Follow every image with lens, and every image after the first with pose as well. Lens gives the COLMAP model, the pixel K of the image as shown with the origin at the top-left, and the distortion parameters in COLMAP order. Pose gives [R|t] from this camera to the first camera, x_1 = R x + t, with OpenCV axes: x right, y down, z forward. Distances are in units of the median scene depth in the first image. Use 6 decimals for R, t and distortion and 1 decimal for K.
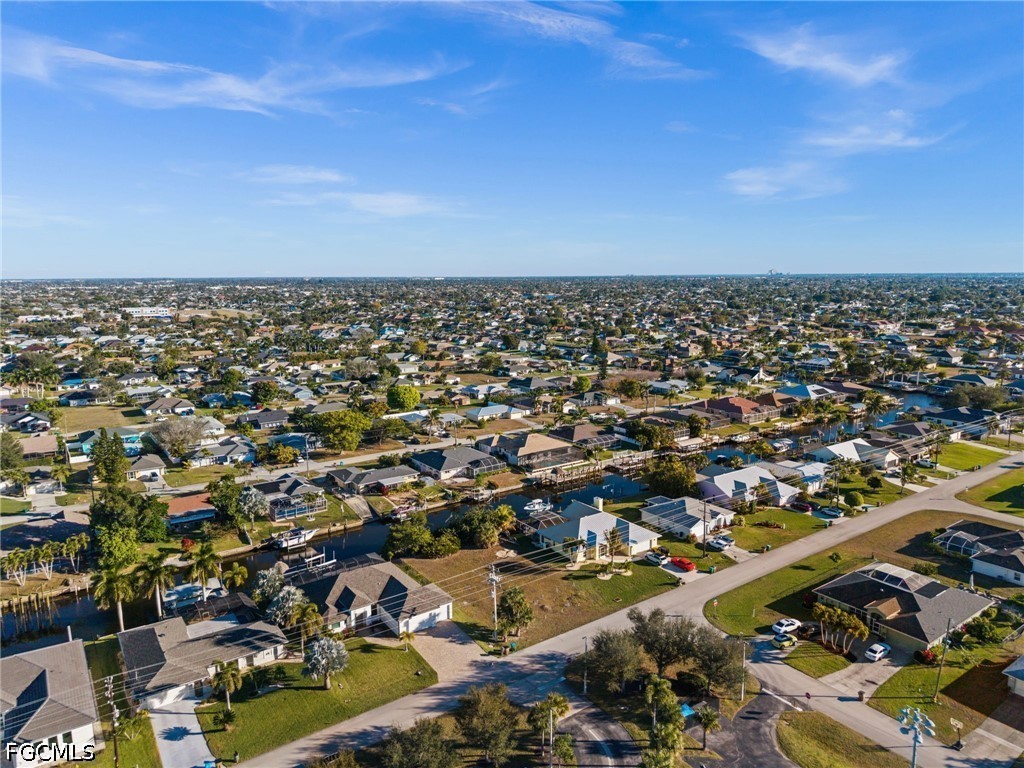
lens RADIAL K [[685.2, 0, 512.0], [0, 685.2, 384.0], [0, 0, 1]] dist [0.036775, -0.056345]
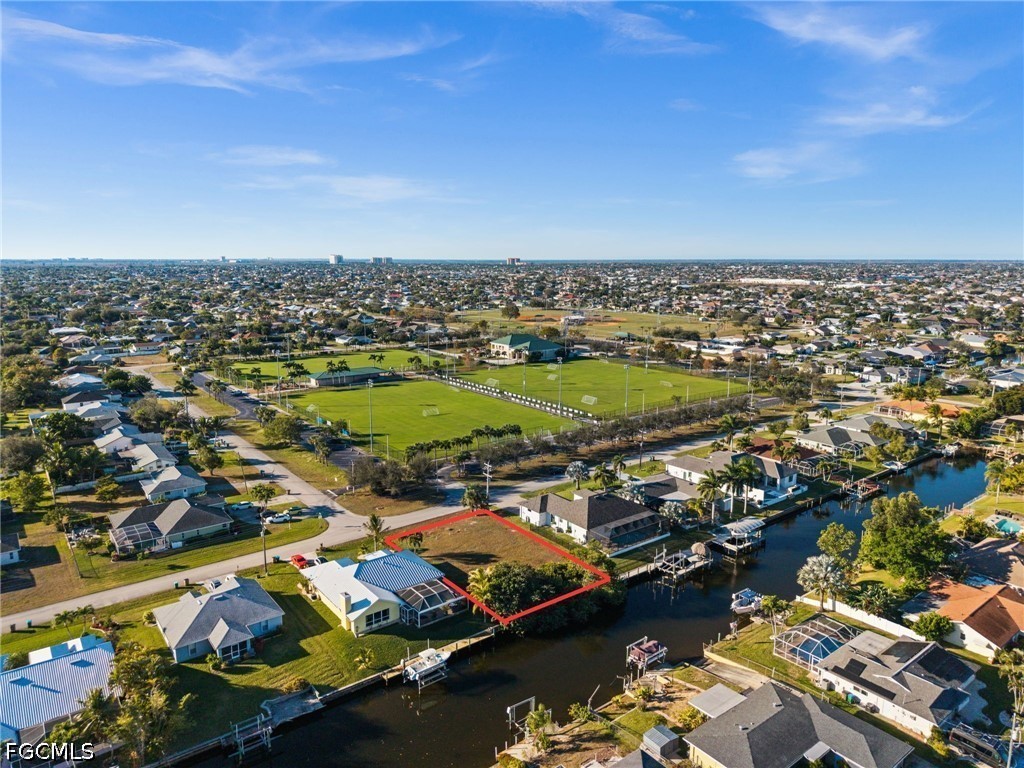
lens RADIAL K [[683.3, 0, 512.0], [0, 683.3, 384.0], [0, 0, 1]] dist [0.077245, -0.114292]
pose [[-0.999425, 0.010981, -0.032089, -0.020642], [-0.000417, 0.942086, 0.335370, -0.232119], [0.033914, 0.335191, -0.941540, 1.385030]]
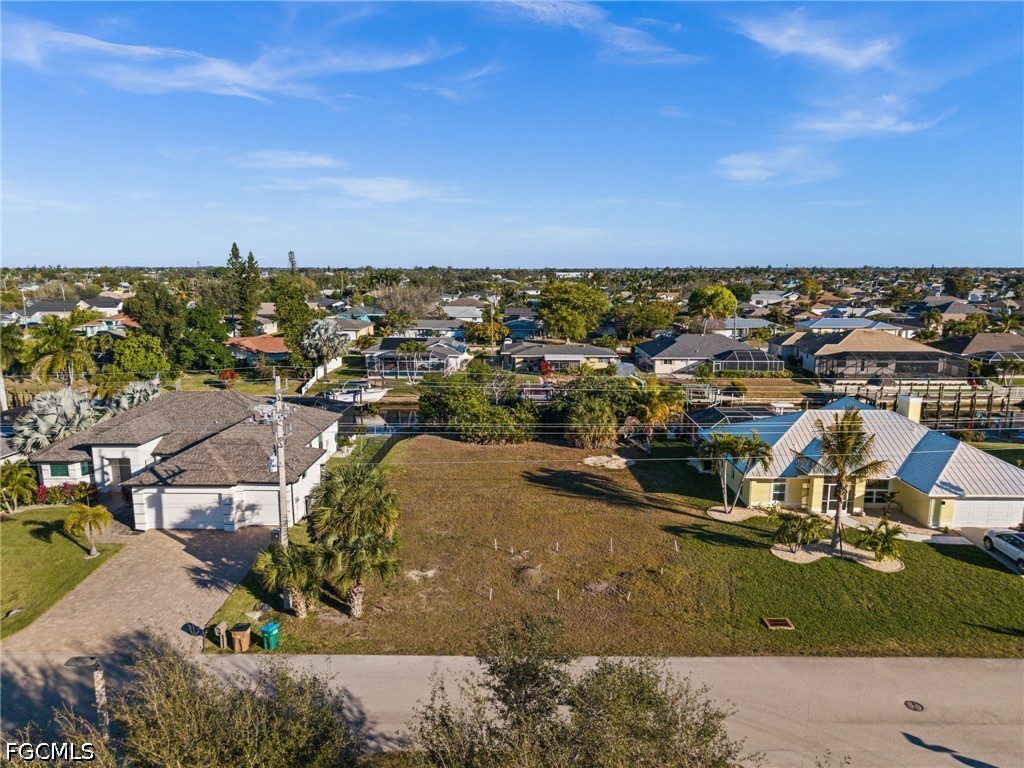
lens RADIAL K [[683.3, 0, 512.0], [0, 683.3, 384.0], [0, 0, 1]] dist [0.040258, -0.038154]
pose [[0.805513, 0.103154, -0.583531, 0.149604], [-0.099215, 0.994309, 0.038811, 0.145268], [0.584213, 0.026632, 0.811163, 0.473710]]
